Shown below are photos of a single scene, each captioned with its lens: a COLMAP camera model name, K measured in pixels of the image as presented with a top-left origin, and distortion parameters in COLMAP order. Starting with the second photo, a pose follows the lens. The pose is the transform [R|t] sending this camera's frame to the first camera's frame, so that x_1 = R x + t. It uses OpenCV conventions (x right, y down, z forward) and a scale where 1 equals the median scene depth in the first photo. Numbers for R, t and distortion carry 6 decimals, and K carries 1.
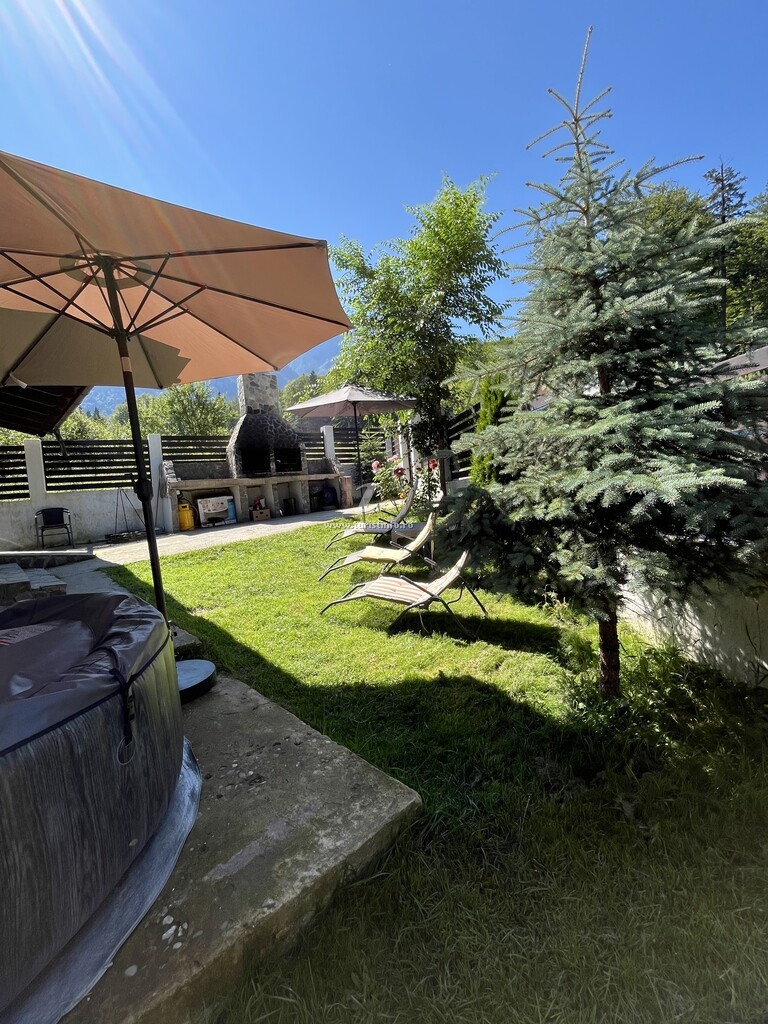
lens RADIAL K [[416.3, 0, 381.9], [0, 416.3, 506.3], [0, 0, 1]] dist [-0.003099, 0.000245]
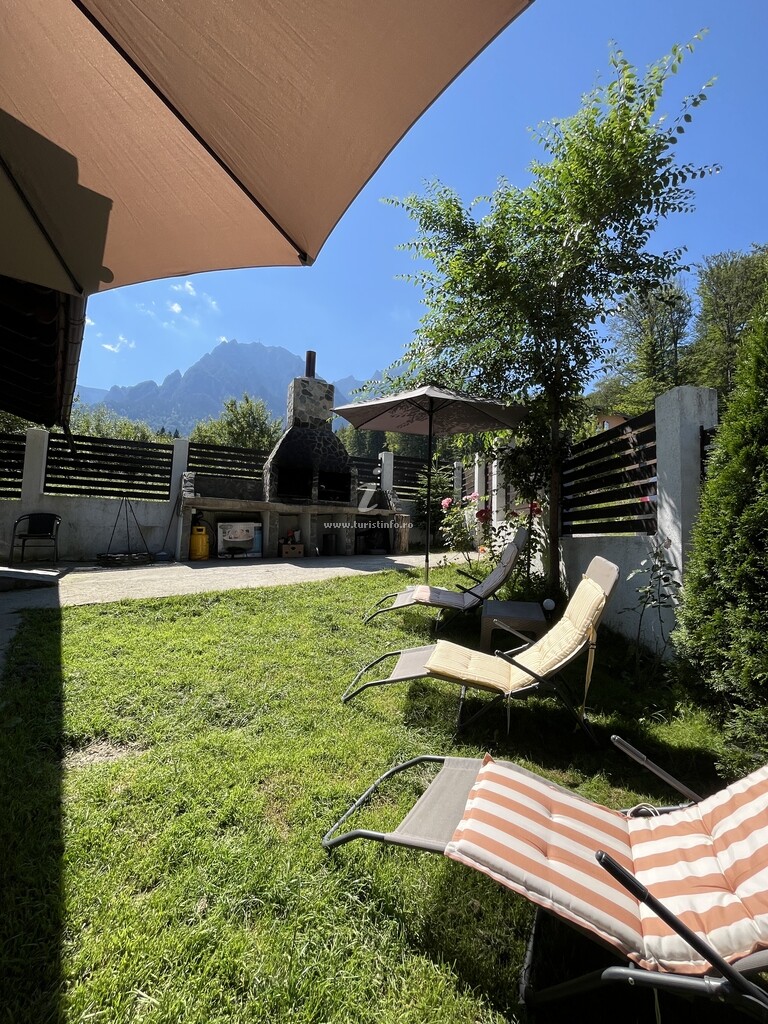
lens RADIAL K [[416.3, 0, 381.9], [0, 416.3, 506.3], [0, 0, 1]] dist [-0.003099, 0.000245]
pose [[0.986528, 0.105414, -0.125102, -0.034224], [-0.117421, 0.988735, -0.092823, -0.010498], [0.113908, 0.106262, 0.987792, 0.244853]]
